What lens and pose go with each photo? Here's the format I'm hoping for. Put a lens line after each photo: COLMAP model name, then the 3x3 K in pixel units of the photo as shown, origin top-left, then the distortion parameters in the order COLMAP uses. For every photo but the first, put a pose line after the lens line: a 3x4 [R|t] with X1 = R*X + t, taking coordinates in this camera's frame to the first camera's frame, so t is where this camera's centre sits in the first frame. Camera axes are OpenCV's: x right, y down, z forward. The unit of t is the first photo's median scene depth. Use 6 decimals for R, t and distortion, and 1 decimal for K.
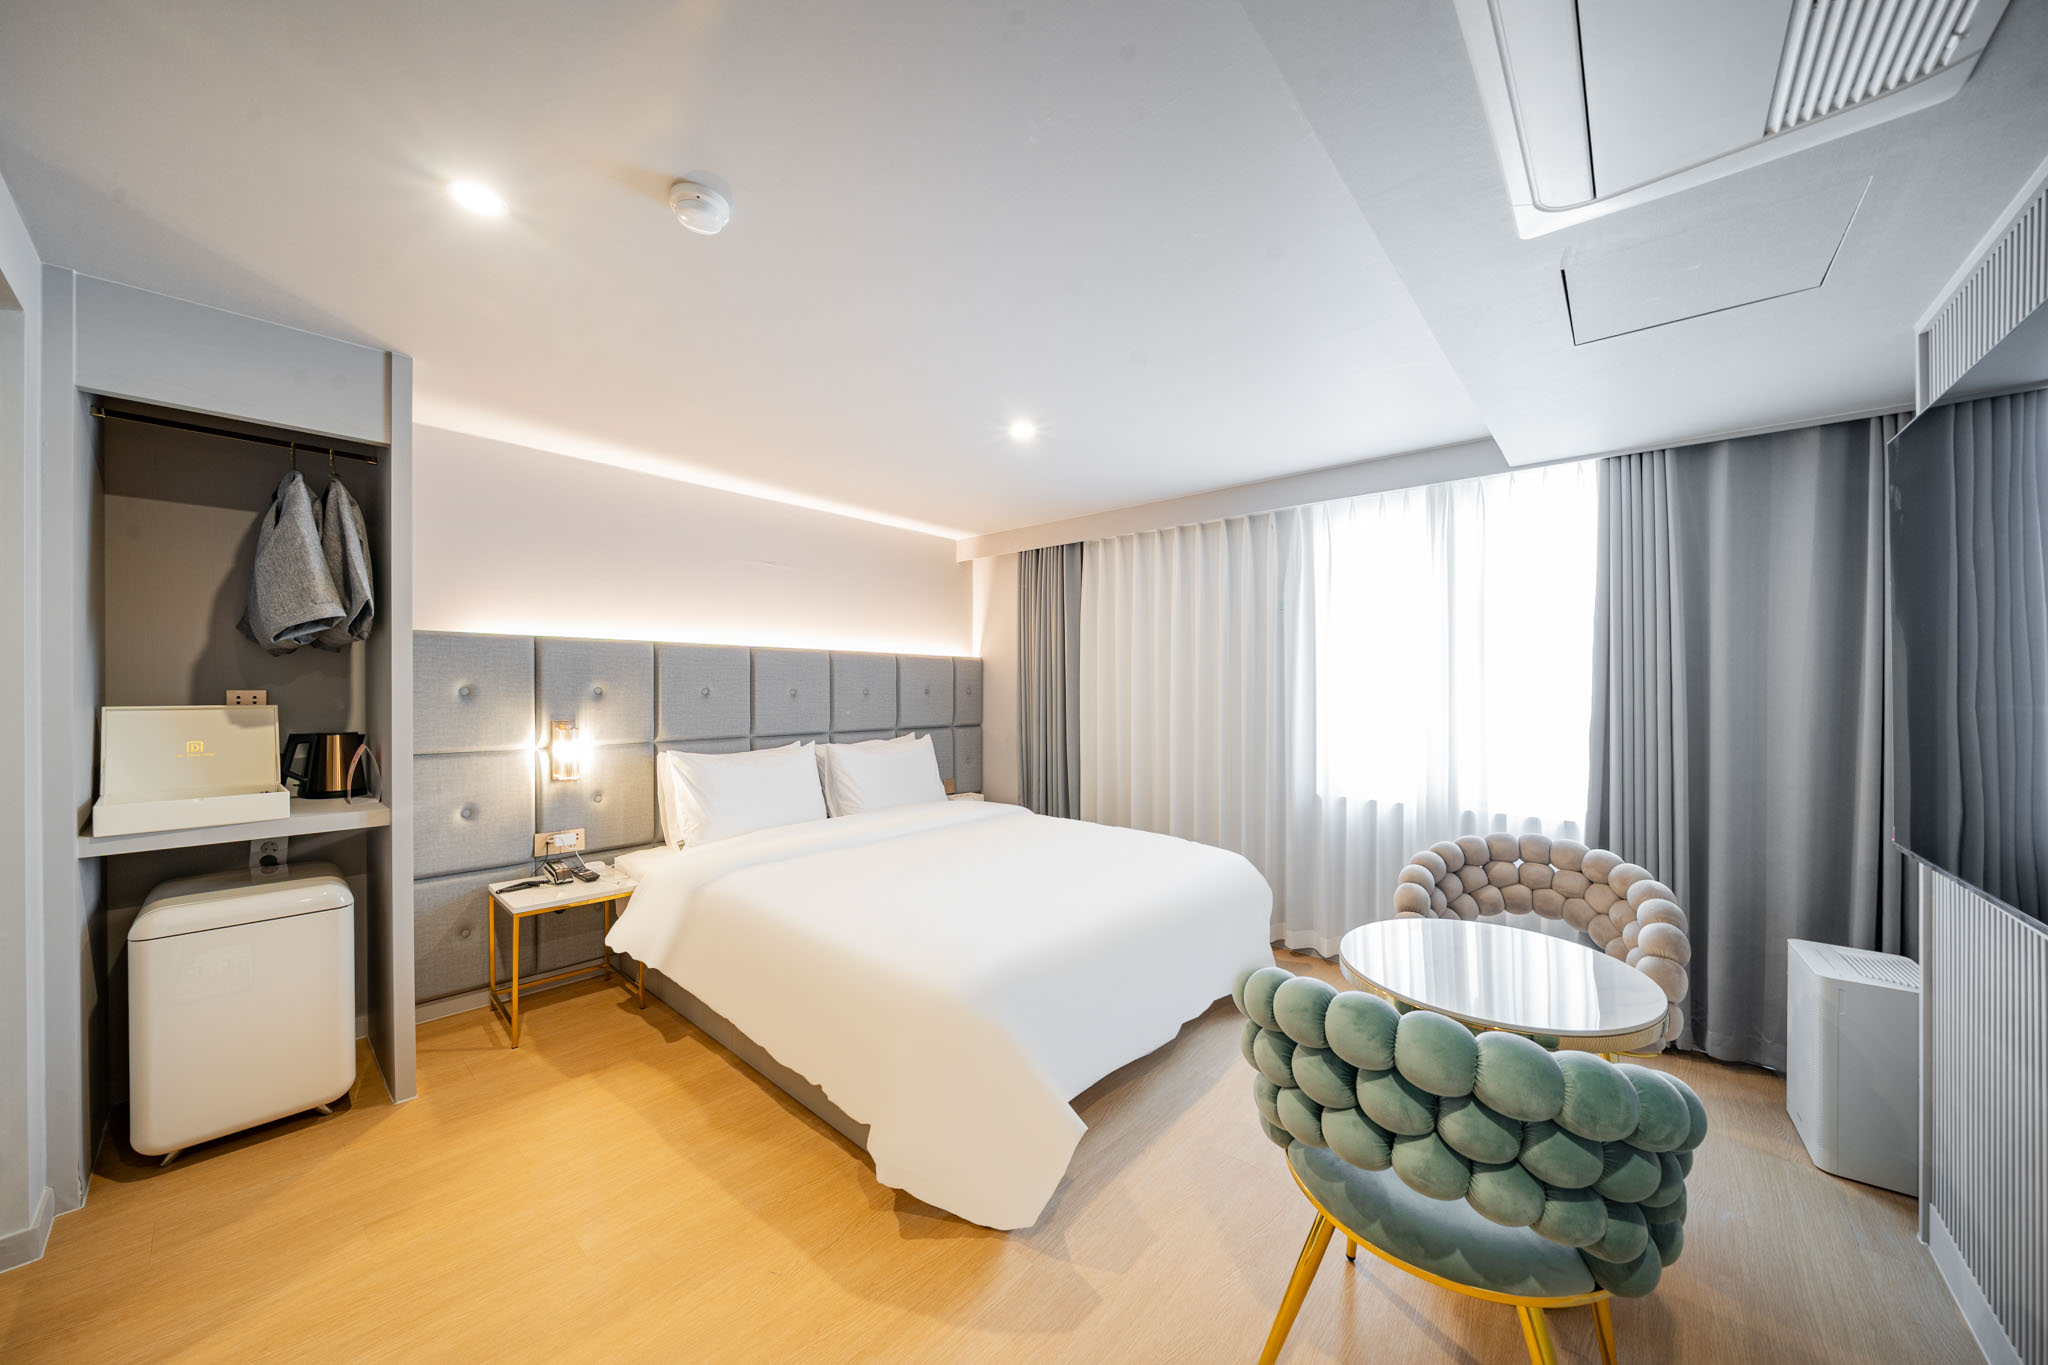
lens RADIAL K [[688.9, 0, 1030.2], [0, 688.9, 659.8], [0, 0, 1]] dist [-0.000368, -0.003075]
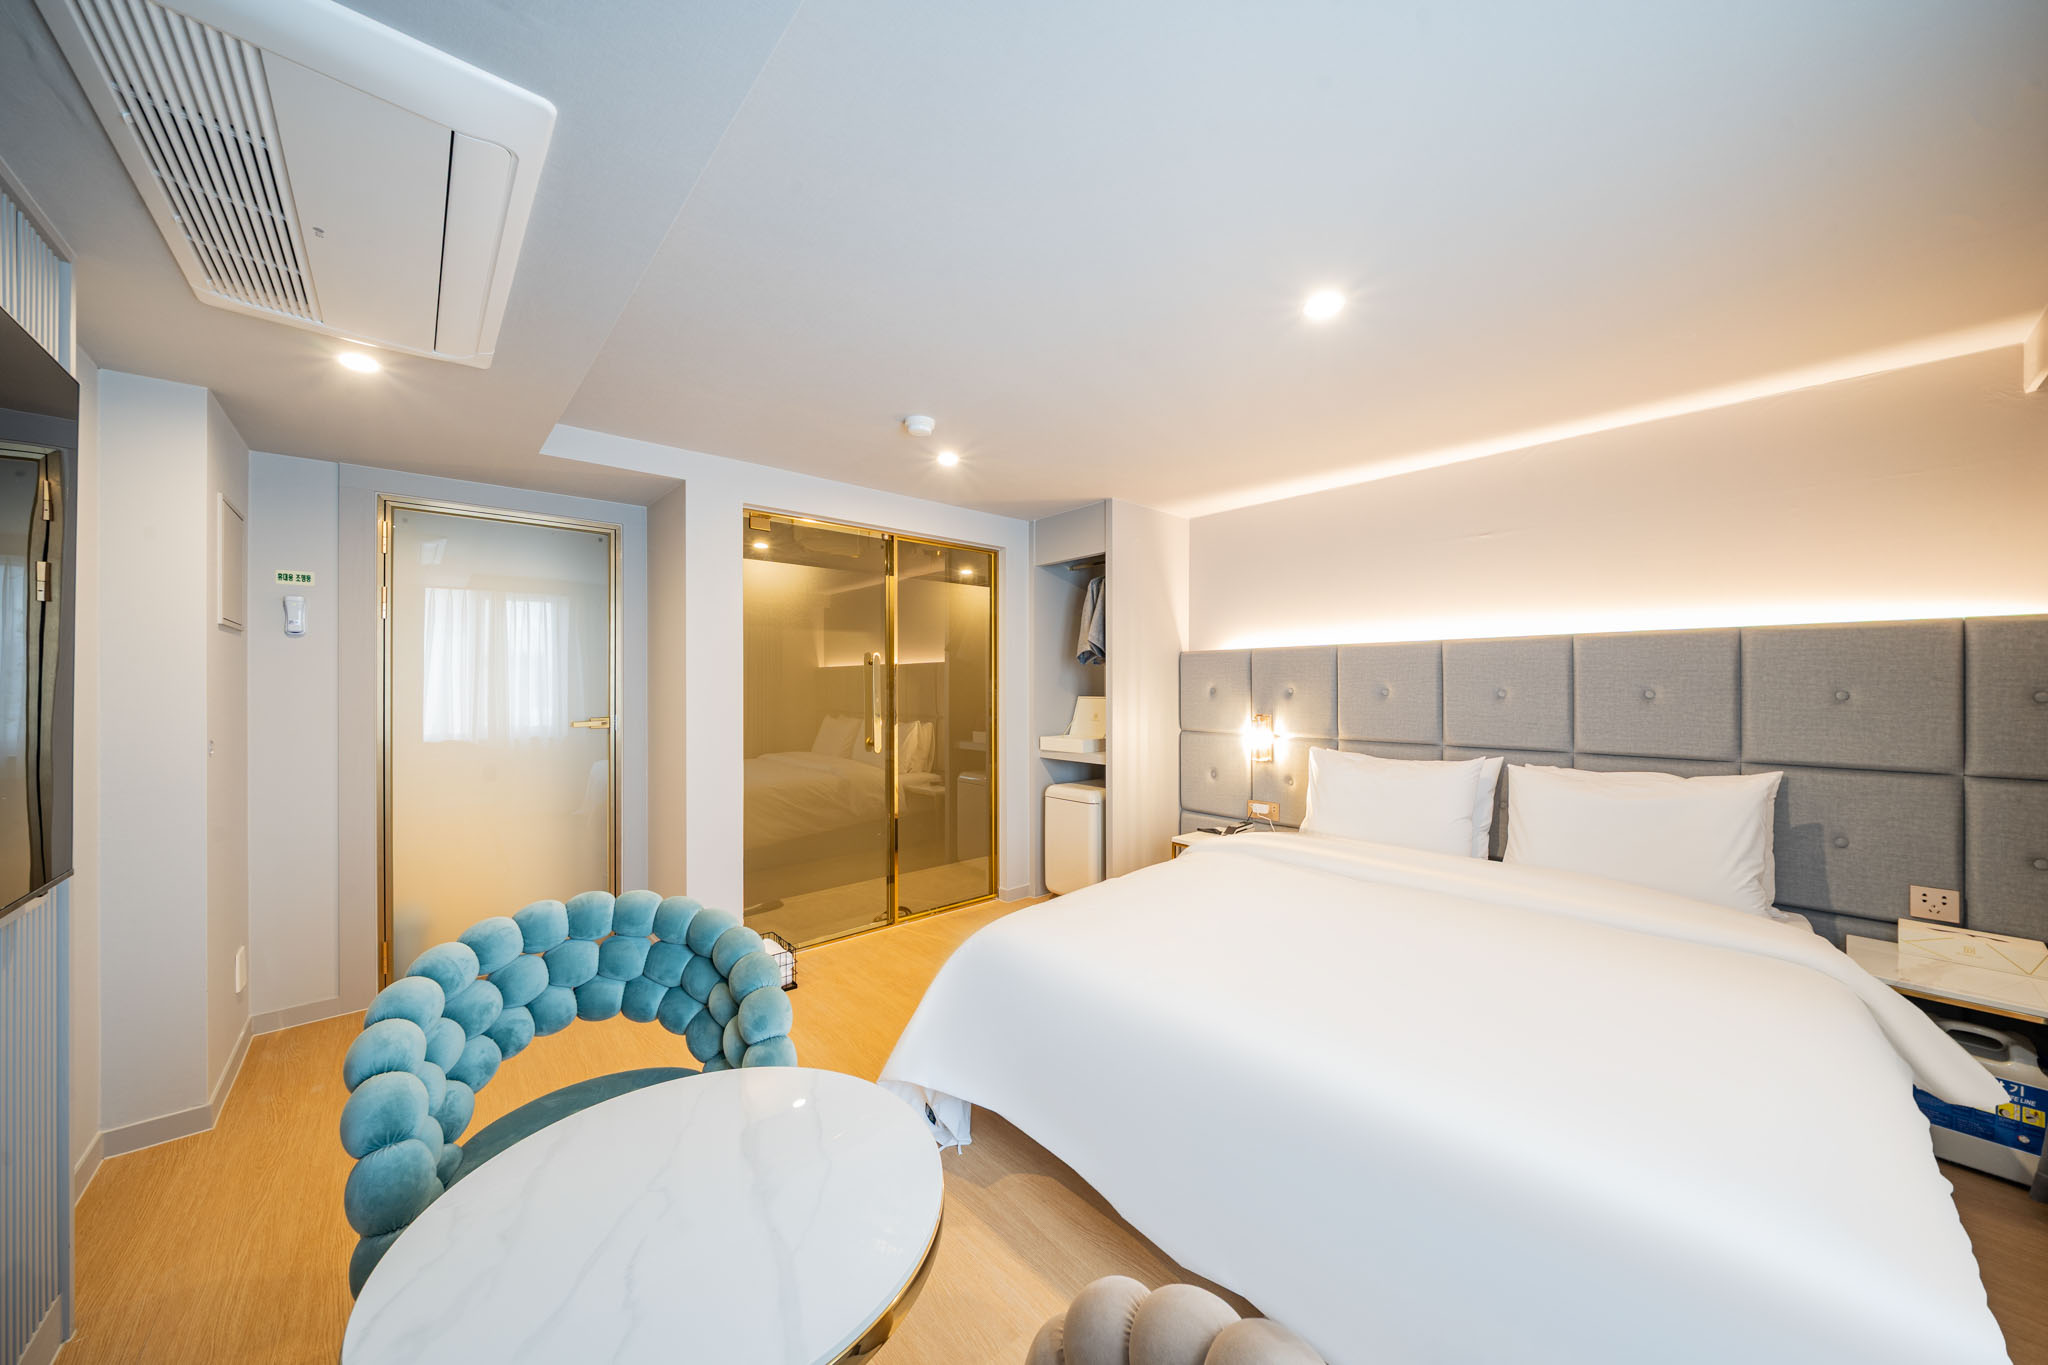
lens RADIAL K [[694.9, 0, 1024.0], [0, 694.9, 682.5], [0, 0, 1]] dist [0.000670, -0.000013]
pose [[-0.123409, -0.008909, -0.992316, 0.574771], [0.041684, 0.999031, -0.014153, 0.027363], [0.991480, -0.043111, -0.122918, 0.661004]]
